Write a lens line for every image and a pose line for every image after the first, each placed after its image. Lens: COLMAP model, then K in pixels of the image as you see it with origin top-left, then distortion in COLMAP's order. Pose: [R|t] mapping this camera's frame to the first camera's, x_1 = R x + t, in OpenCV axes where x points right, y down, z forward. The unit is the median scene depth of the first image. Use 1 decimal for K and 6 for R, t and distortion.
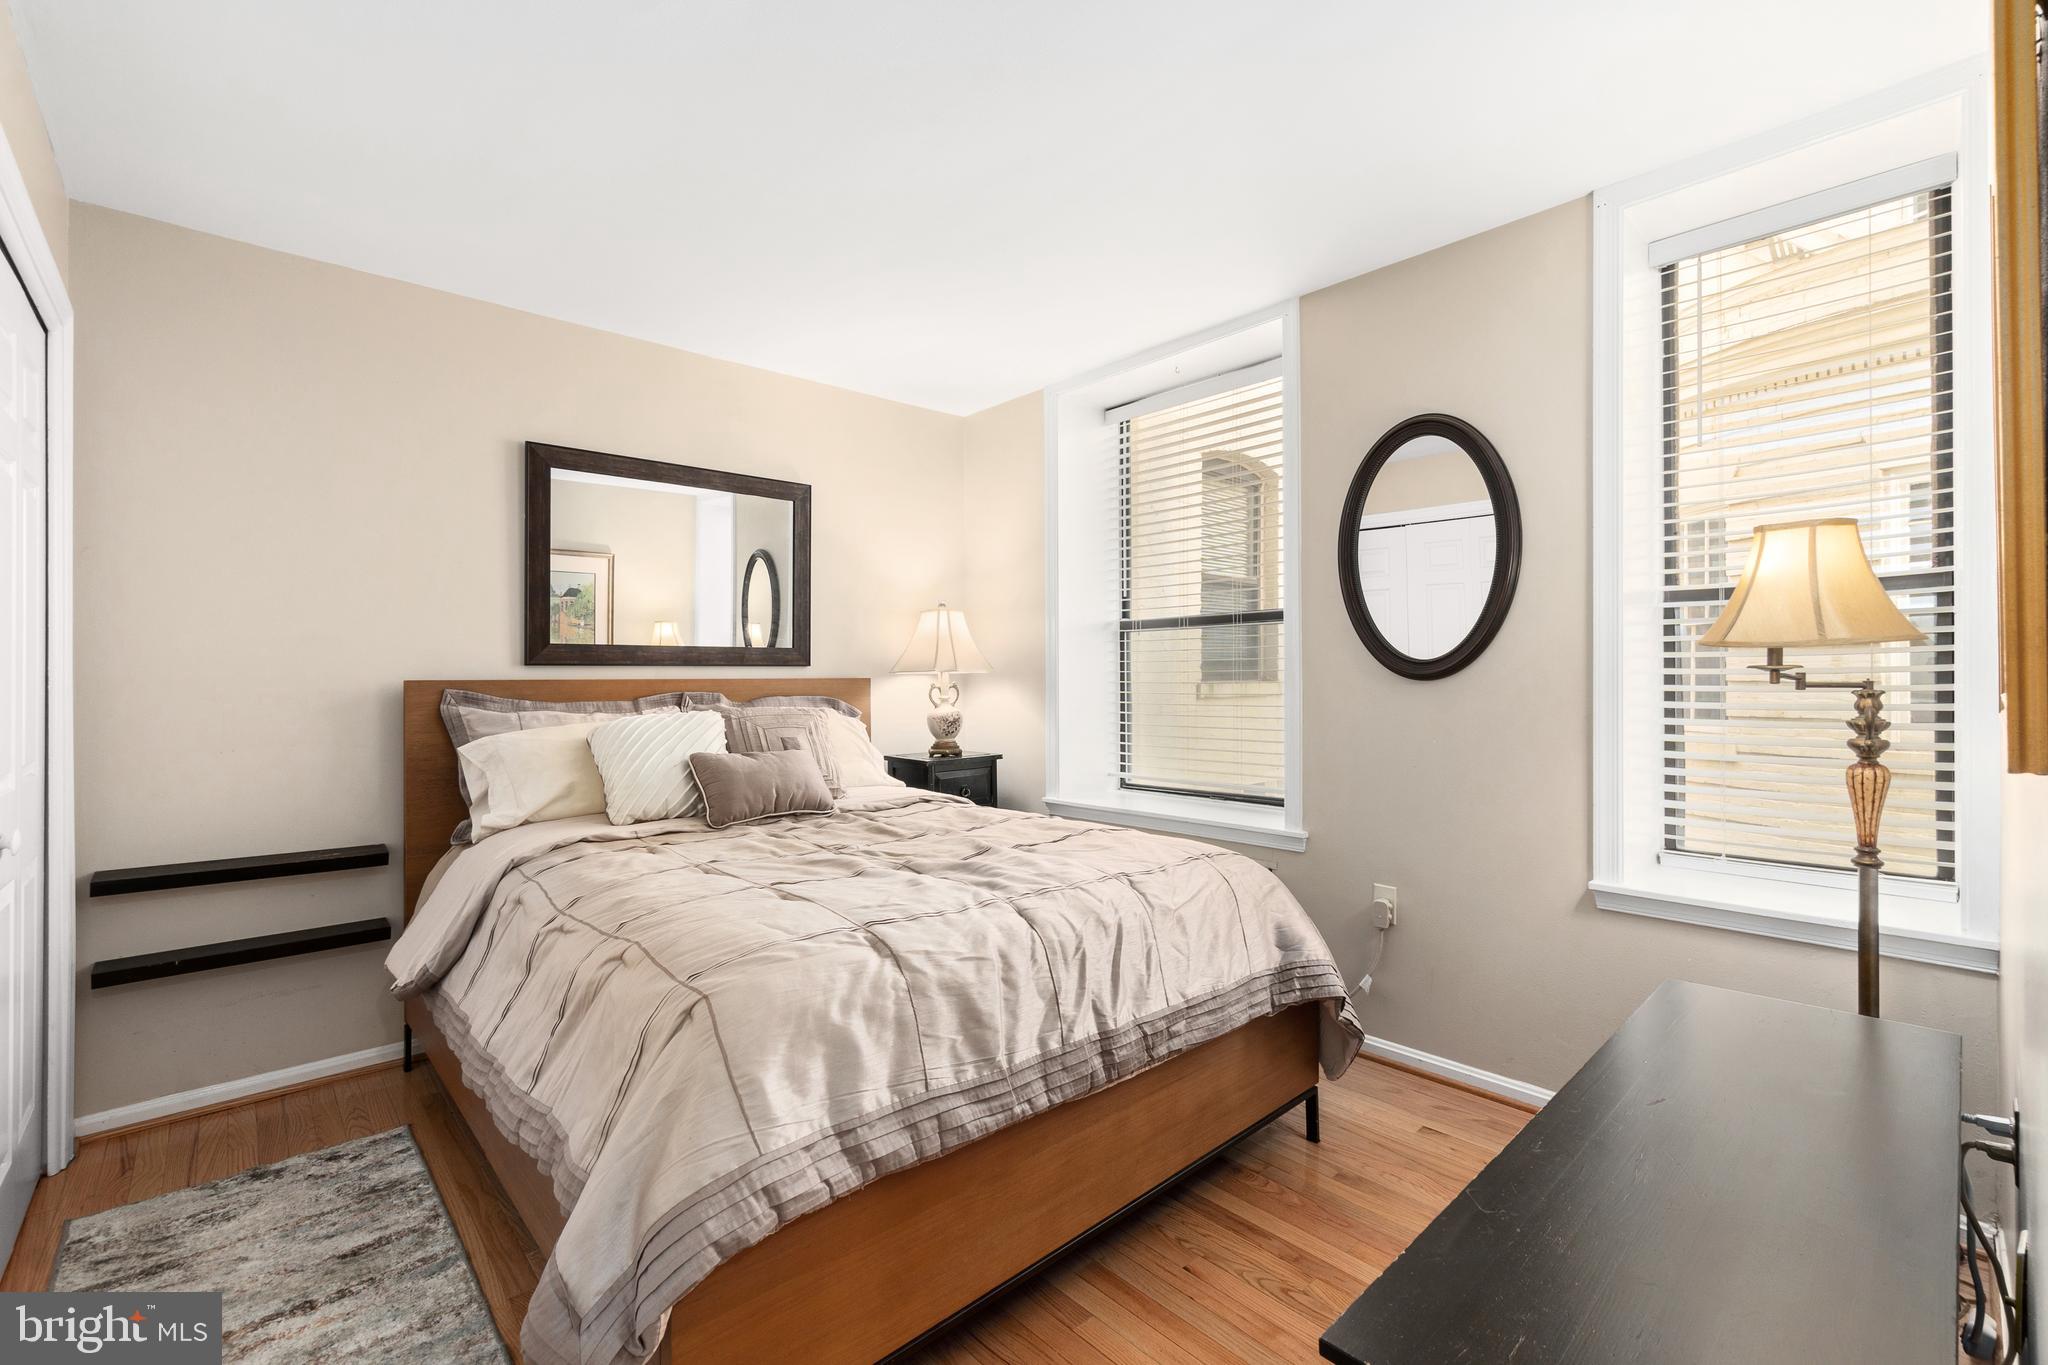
lens RADIAL K [[877.1, 0, 1024.9], [0, 877.1, 679.6], [0, 0, 1]] dist [-0.000565, -0.000172]
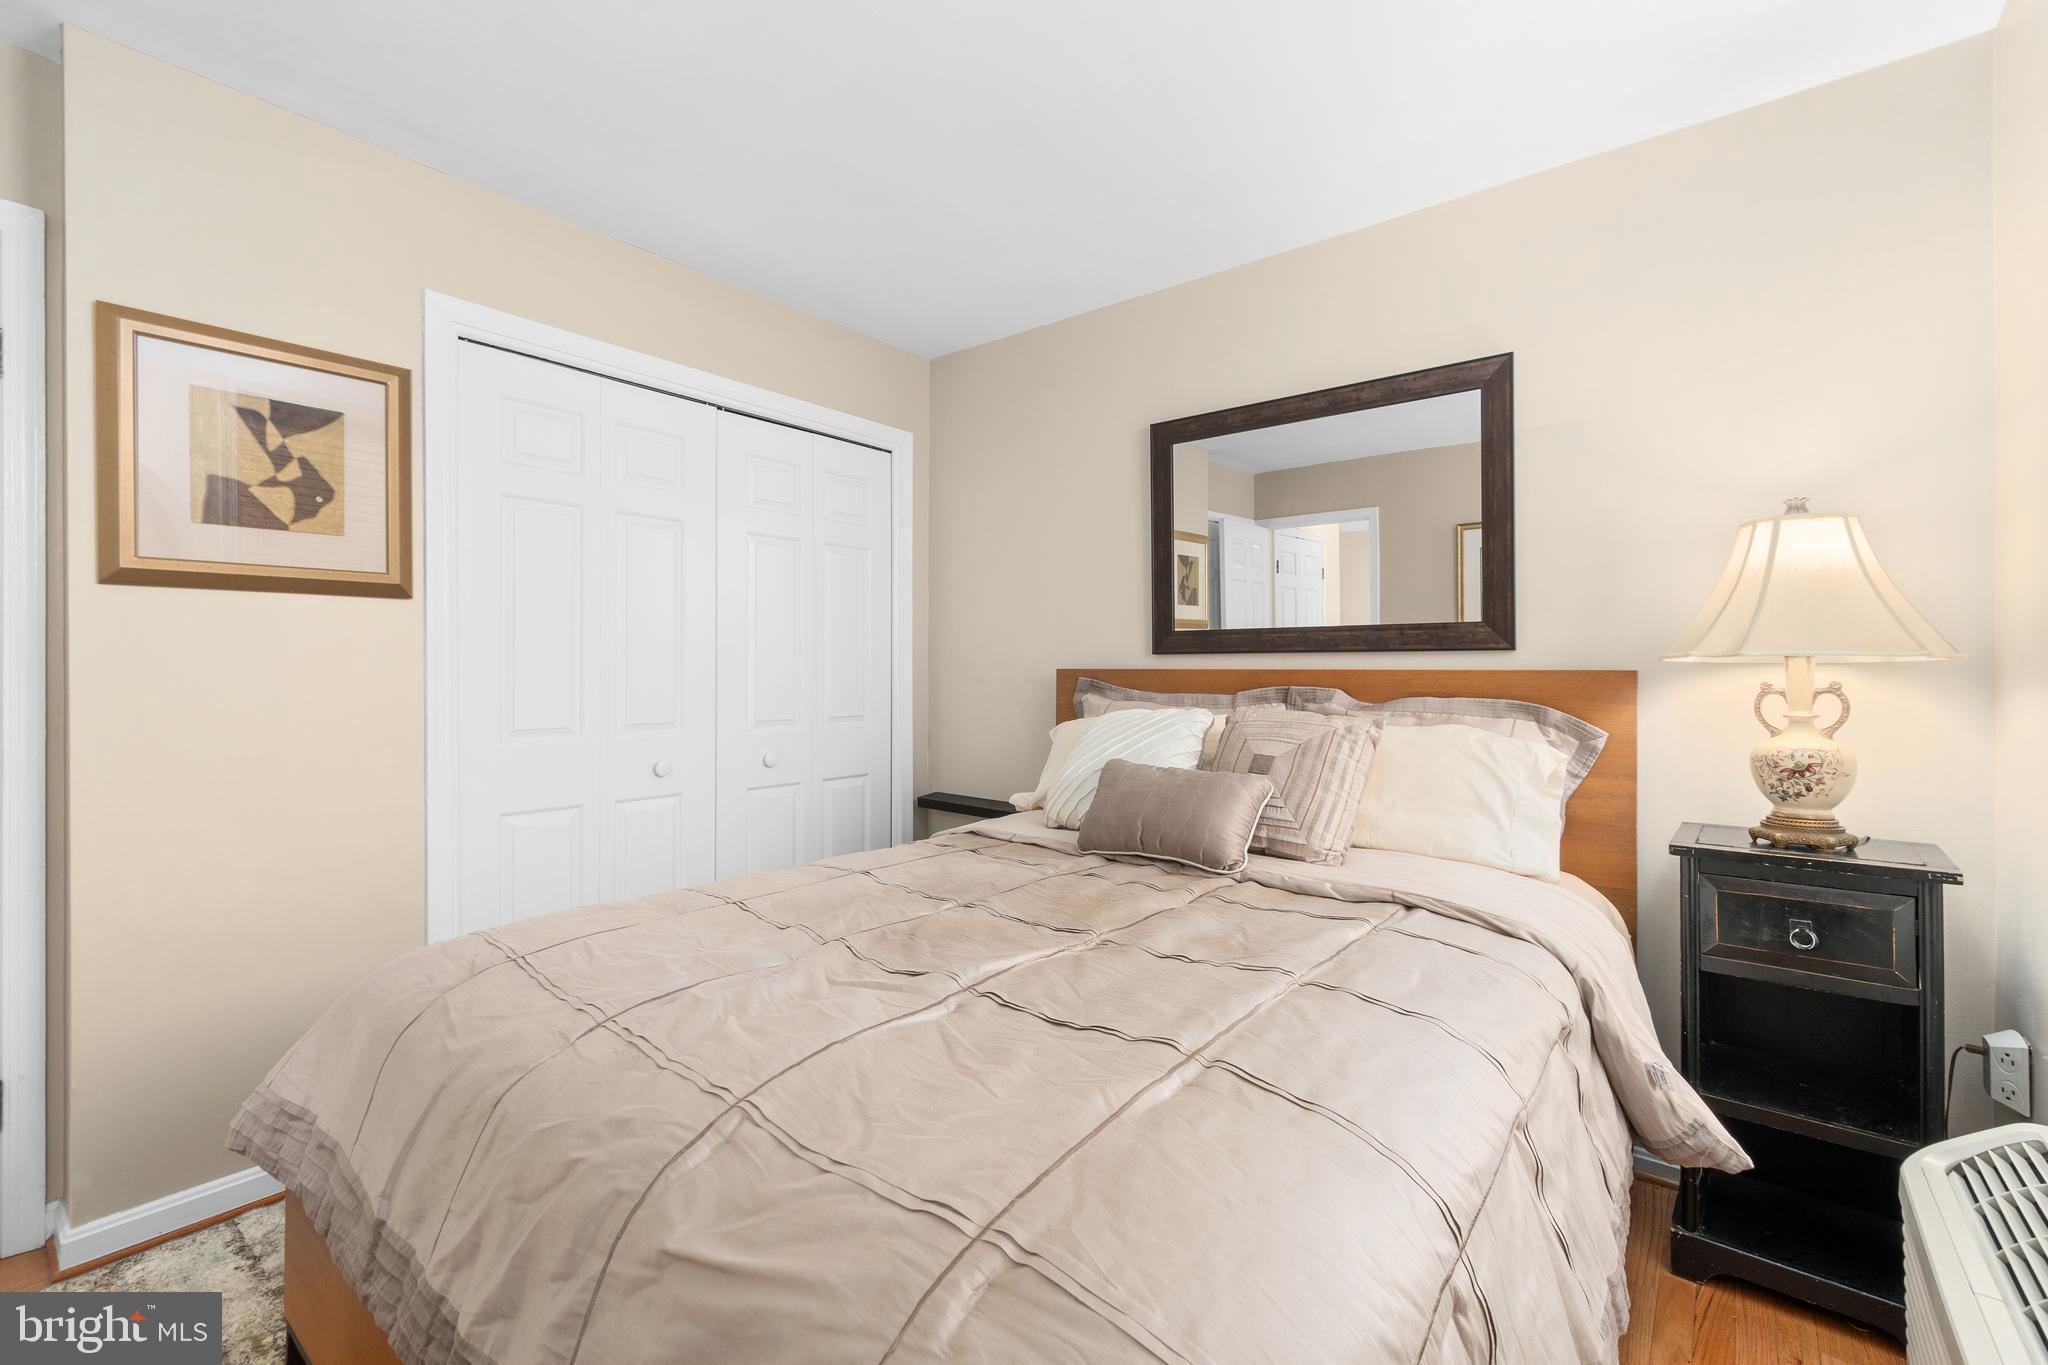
lens RADIAL K [[877.1, 0, 1025.9], [0, 877.1, 668.2], [0, 0, 1]] dist [-0.000565, -0.000172]
pose [[0.159231, 0.002450, -0.987238, 0.380612], [-0.008939, 0.999960, 0.001040, -0.000720], [0.987201, 0.008660, 0.159246, 0.719181]]
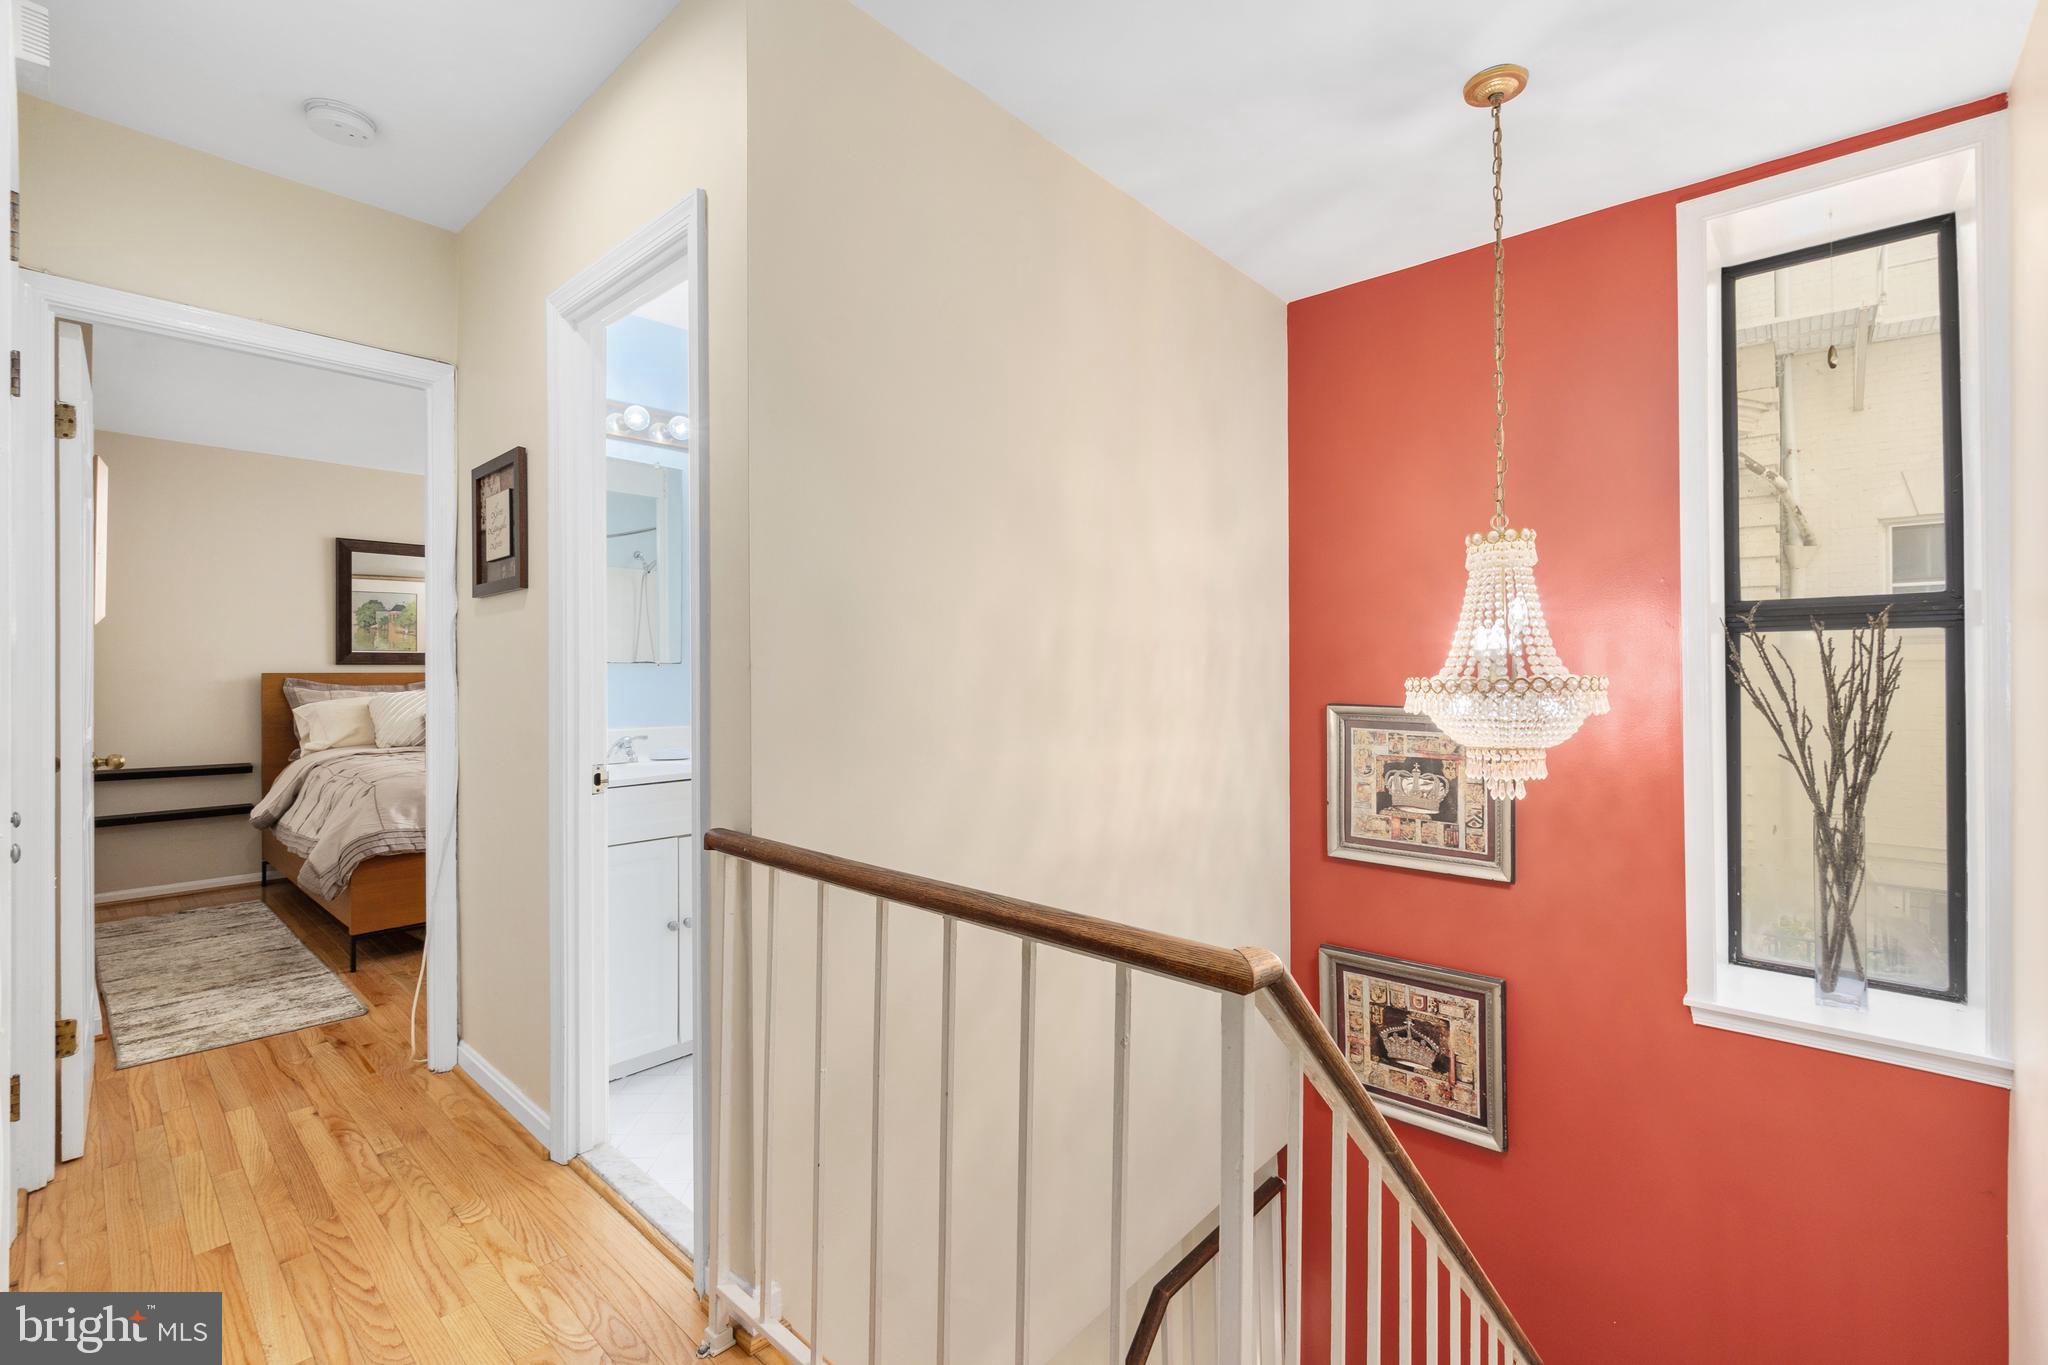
lens RADIAL K [[877.1, 0, 1014.4], [0, 877.1, 668.2], [0, 0, 1]] dist [-0.000565, -0.000172]
pose [[0.996292, -0.000556, 0.086030, 0.652715], [0.000791, 0.999996, -0.002703, -0.003041], [-0.086028, 0.002761, 0.996289, -0.894680]]
